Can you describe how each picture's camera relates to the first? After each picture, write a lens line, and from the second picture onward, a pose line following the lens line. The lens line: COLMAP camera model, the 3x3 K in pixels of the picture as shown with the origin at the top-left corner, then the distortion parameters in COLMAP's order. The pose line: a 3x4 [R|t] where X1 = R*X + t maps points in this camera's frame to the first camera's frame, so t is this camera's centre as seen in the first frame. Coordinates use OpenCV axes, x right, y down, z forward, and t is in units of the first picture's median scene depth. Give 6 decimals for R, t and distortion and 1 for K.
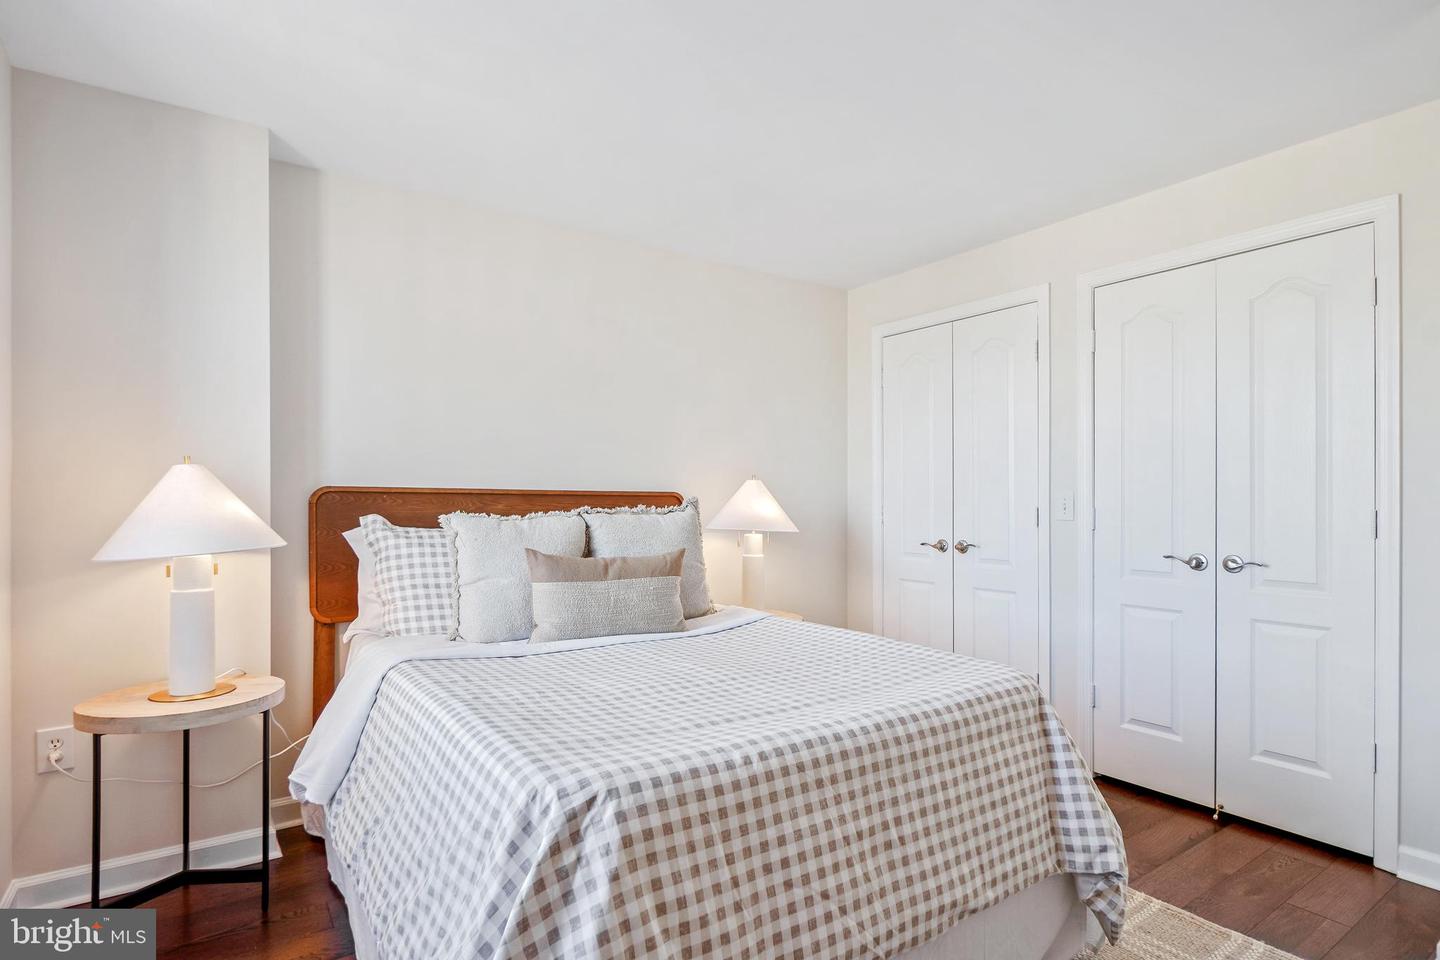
lens RADIAL K [[723.9, 0, 717.2], [0, 723.9, 496.0], [0, 0, 1]] dist [-0.005639, -0.002777]
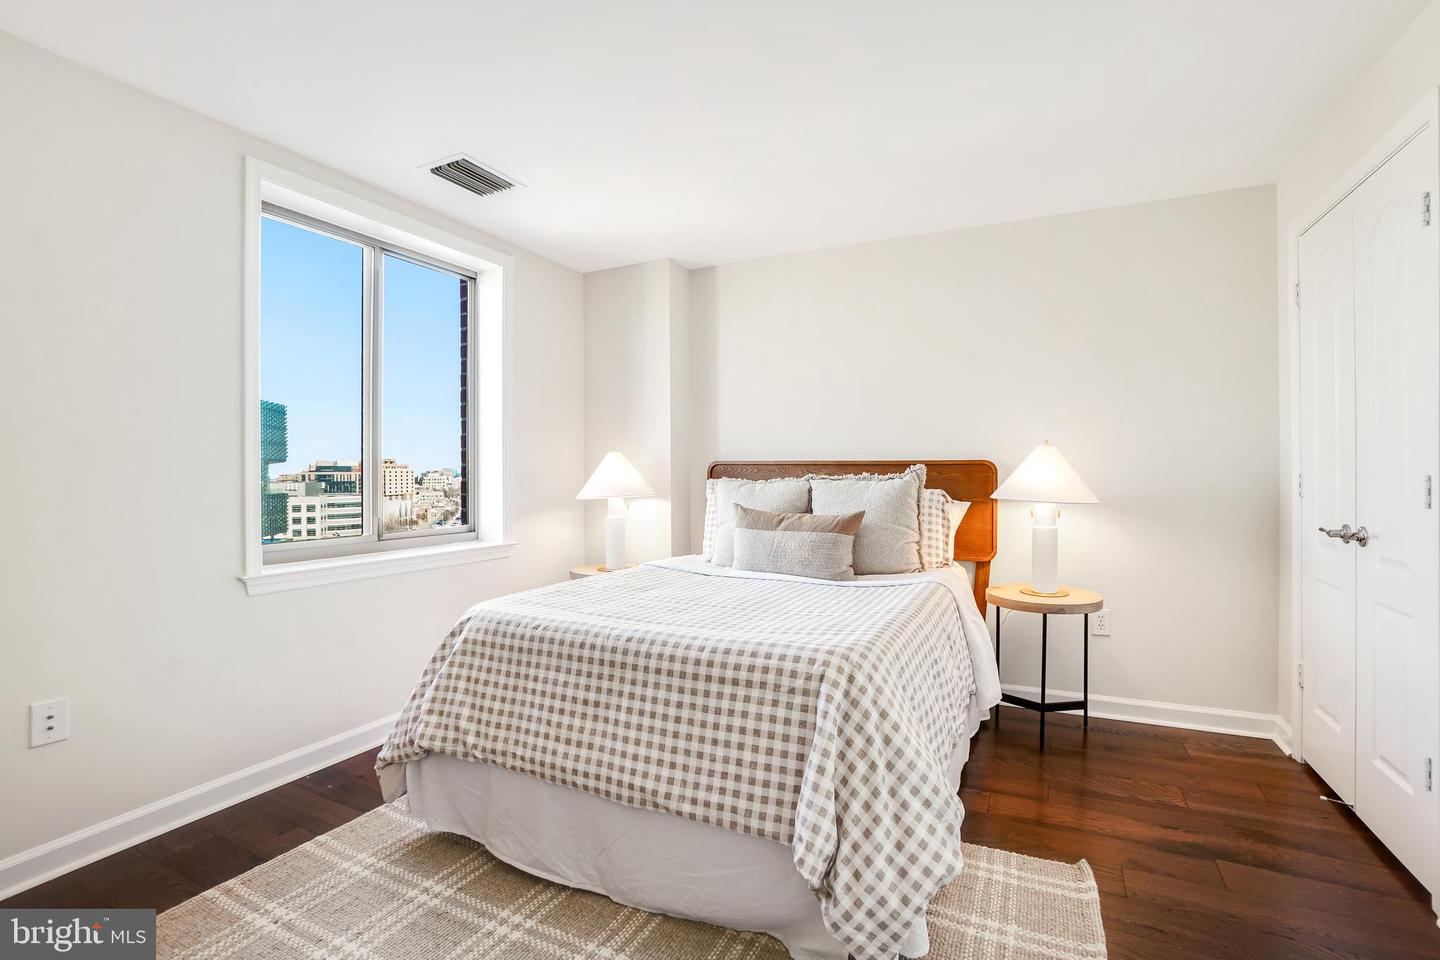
lens RADIAL K [[650.9, 0, 720.0], [0, 650.9, 480.0], [0, 0, 1]] dist [-0.001211, -0.000139]
pose [[0.471873, 0.008045, -0.881630, 0.759573], [0.016761, 0.999696, 0.018093, 0.001570], [0.881507, -0.023315, 0.471594, 0.323896]]
